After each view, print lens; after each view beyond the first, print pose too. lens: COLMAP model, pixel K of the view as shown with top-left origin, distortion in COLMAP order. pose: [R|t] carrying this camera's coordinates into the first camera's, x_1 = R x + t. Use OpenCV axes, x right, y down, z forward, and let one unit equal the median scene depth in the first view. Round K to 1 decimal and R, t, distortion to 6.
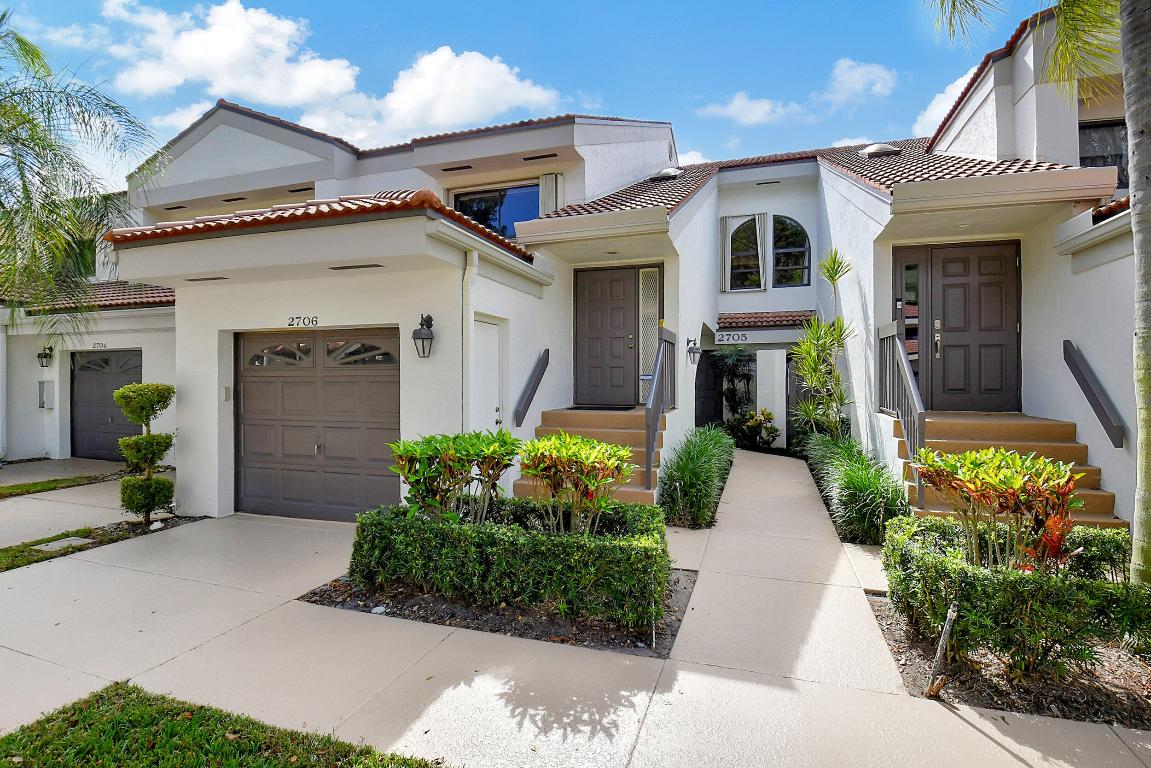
lens RADIAL K [[553.5, 0, 575.5], [0, 553.5, 384.0], [0, 0, 1]] dist [-0.005021, -0.001067]
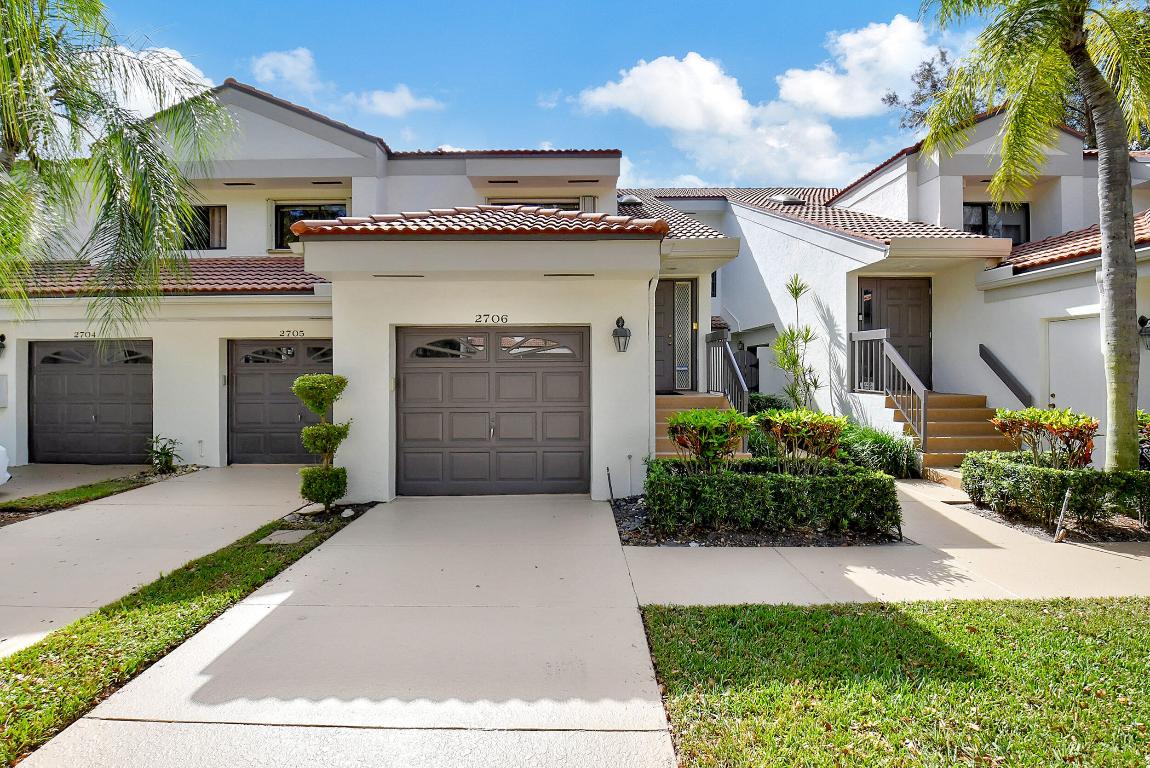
lens RADIAL K [[509.6, 0, 575.0], [0, 509.6, 384.0], [0, 0, 1]] dist [-0.011080, -0.000340]
pose [[0.951592, -0.012095, 0.307124, -0.609342], [0.007459, 0.999840, 0.016263, 0.003328], [-0.307272, -0.013185, 0.951530, -0.034445]]
